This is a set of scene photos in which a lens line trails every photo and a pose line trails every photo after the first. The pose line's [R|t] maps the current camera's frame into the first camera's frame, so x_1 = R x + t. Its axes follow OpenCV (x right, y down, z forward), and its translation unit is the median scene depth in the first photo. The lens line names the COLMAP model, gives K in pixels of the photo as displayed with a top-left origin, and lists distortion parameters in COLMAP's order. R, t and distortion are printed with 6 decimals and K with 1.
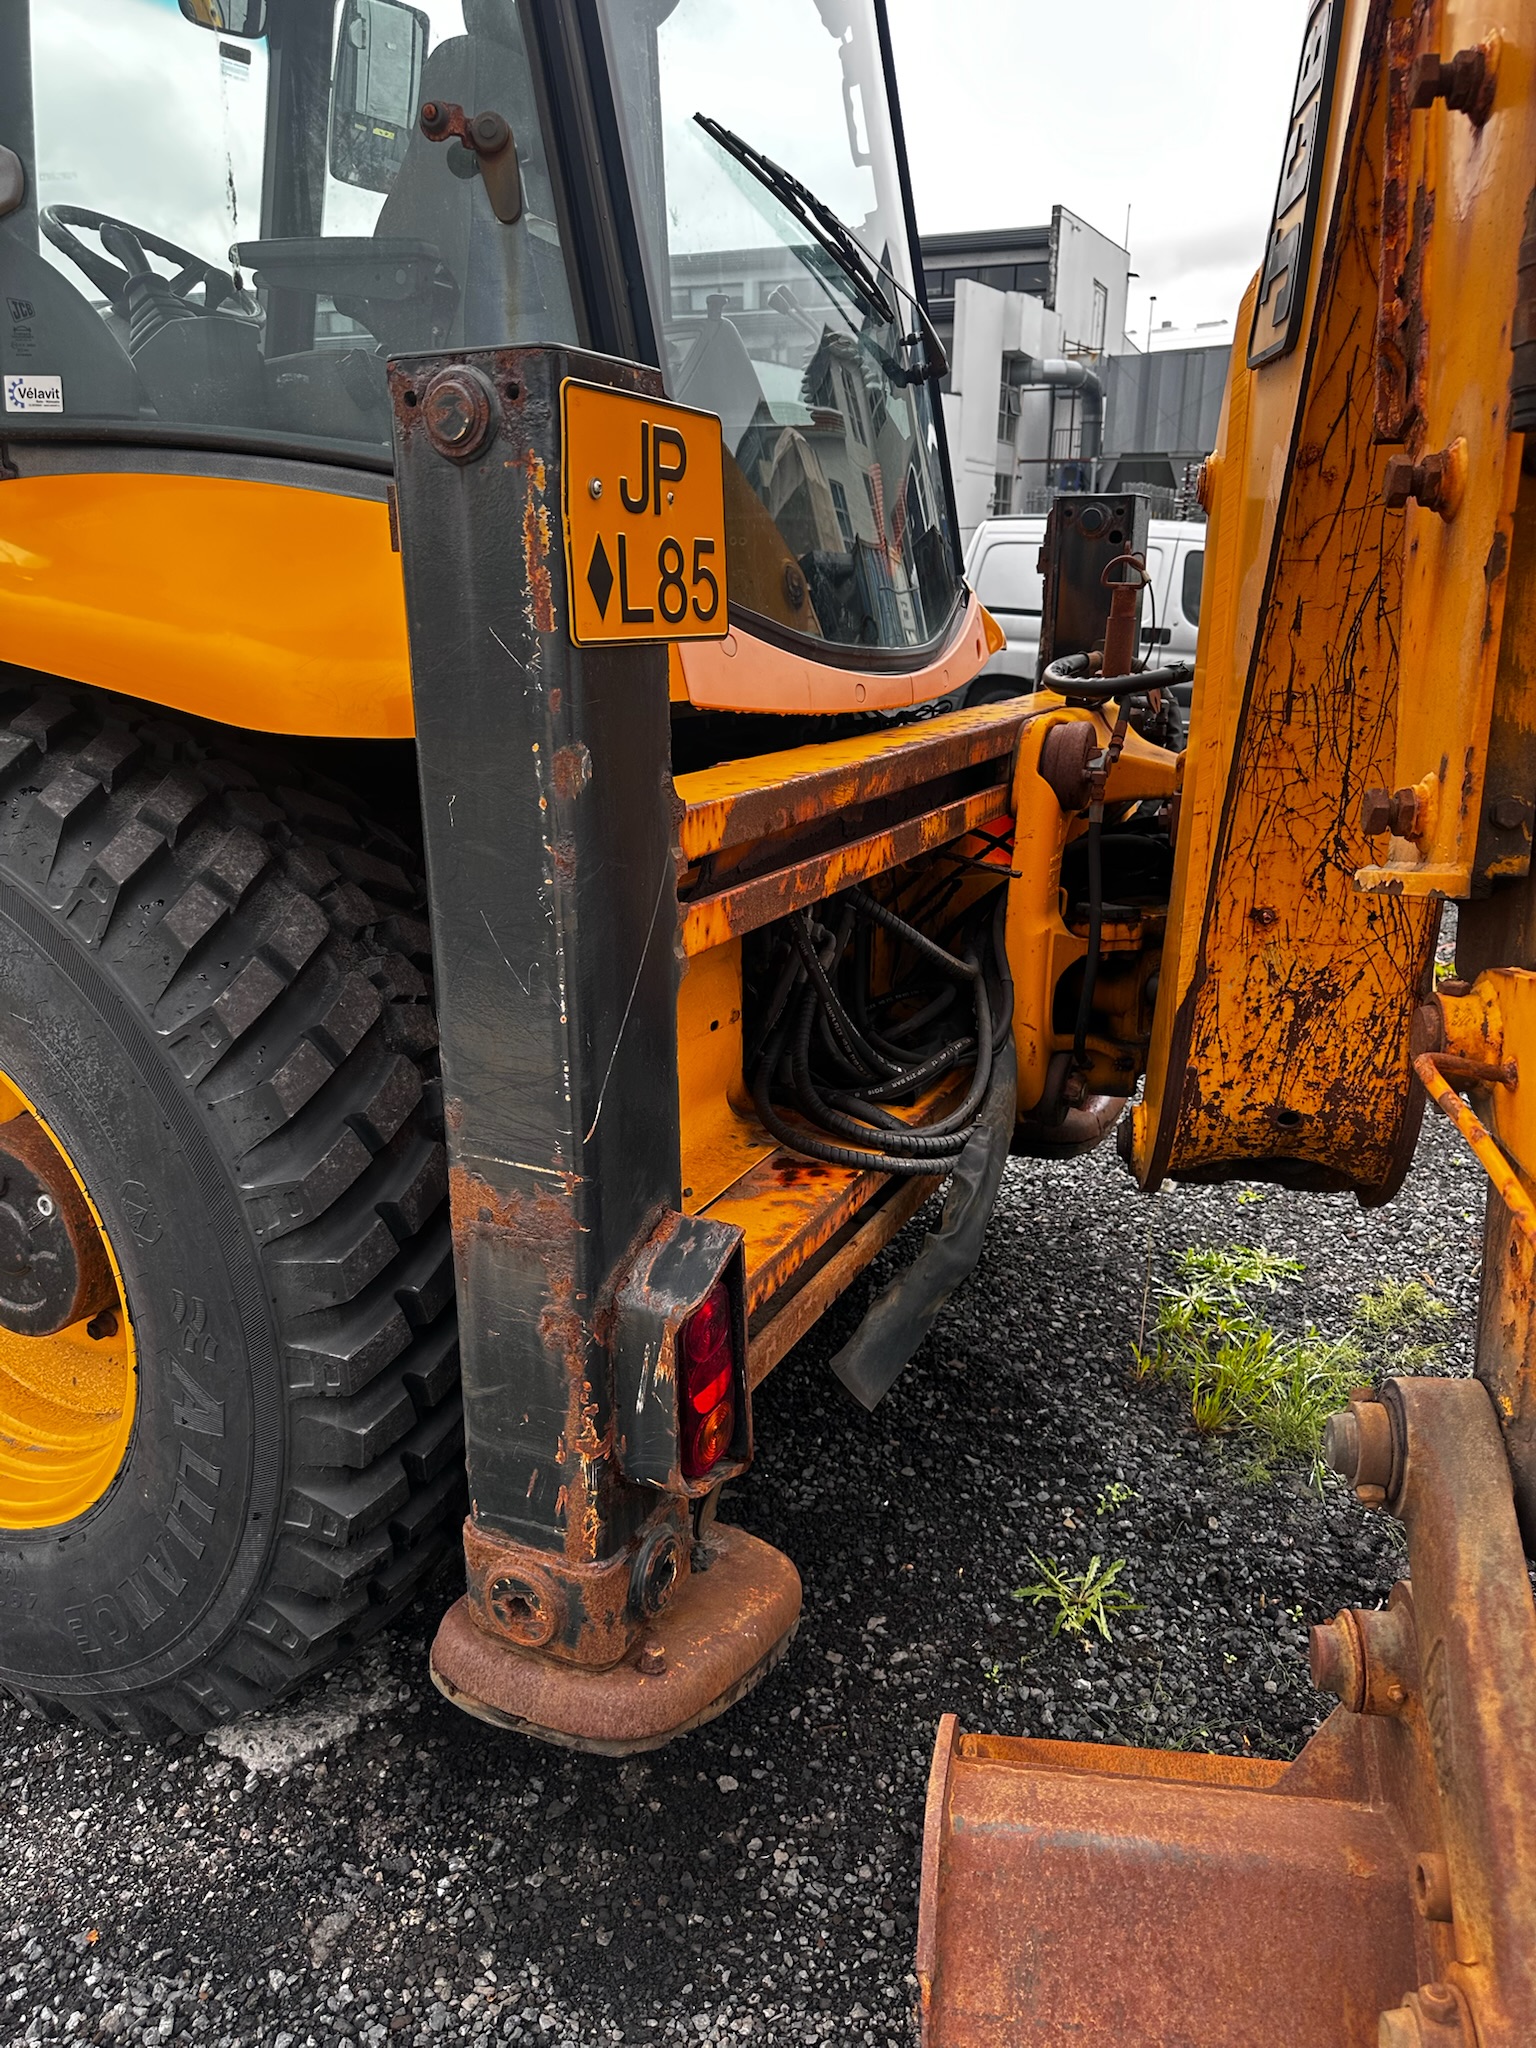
lens RADIAL K [[1439.8, 0, 758.7], [0, 1439.8, 1024.7], [0, 0, 1]] dist [0.048675, -0.068192]
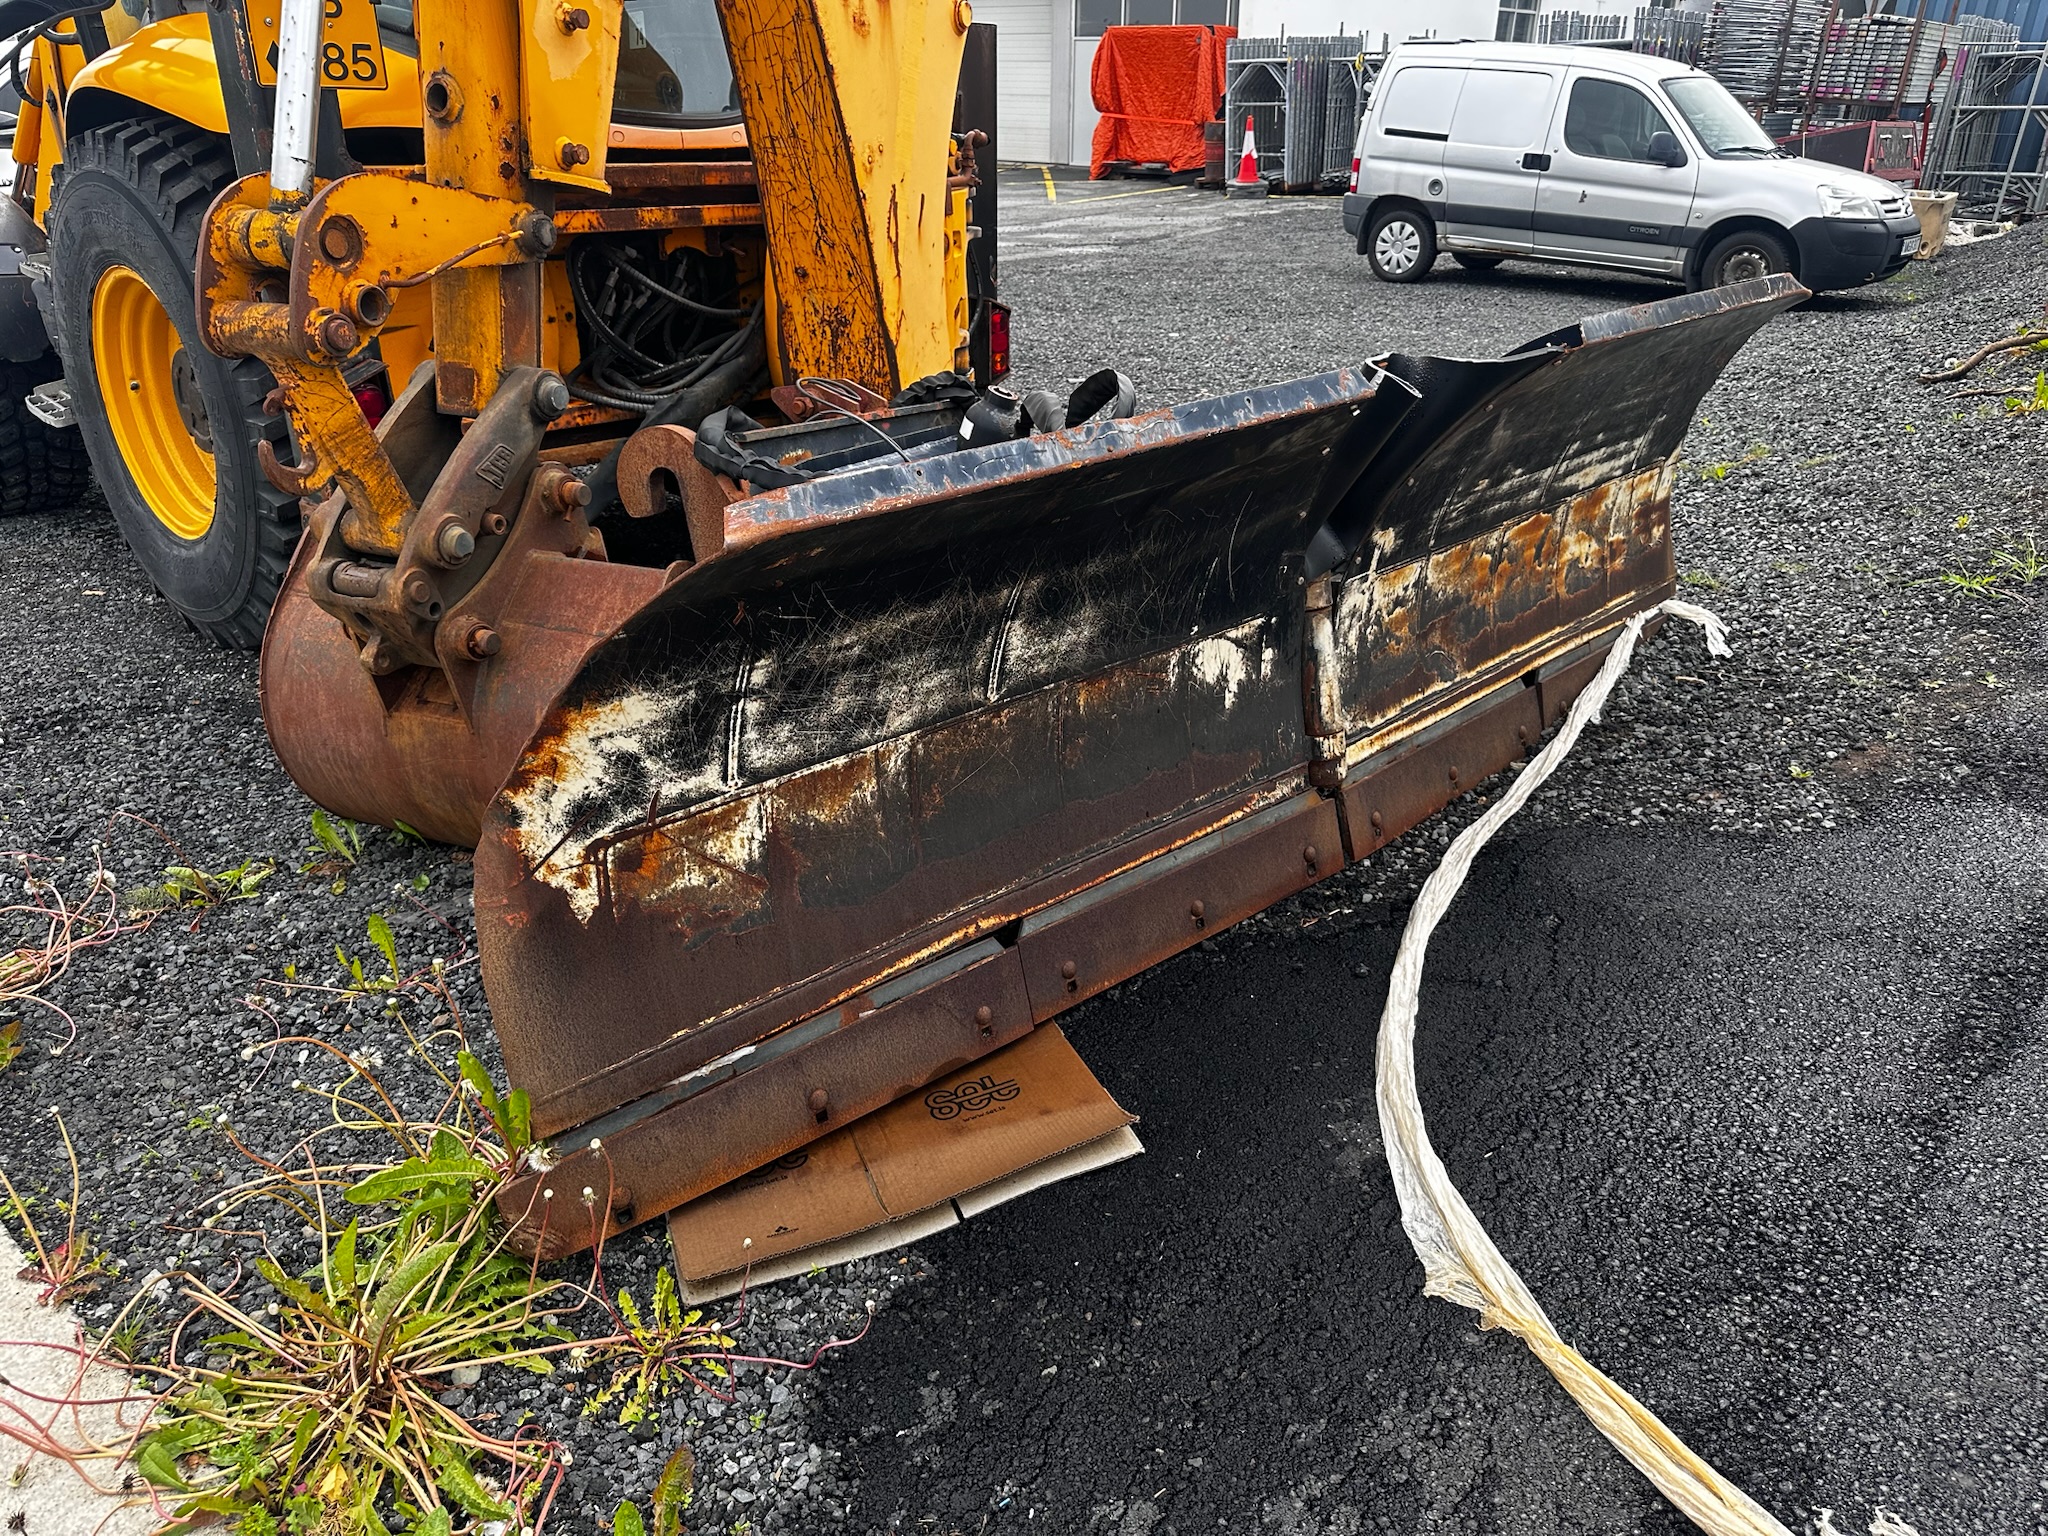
lens RADIAL K [[1439.8, 0, 1016.3], [0, 1439.8, 754.2], [0, 0, 1]] dist [0.048675, -0.068192]
pose [[0.962576, 0.121528, -0.242238, 1.109896], [-0.092057, 0.987295, 0.129512, 0.255910], [0.254900, -0.102365, 0.961534, -0.709870]]
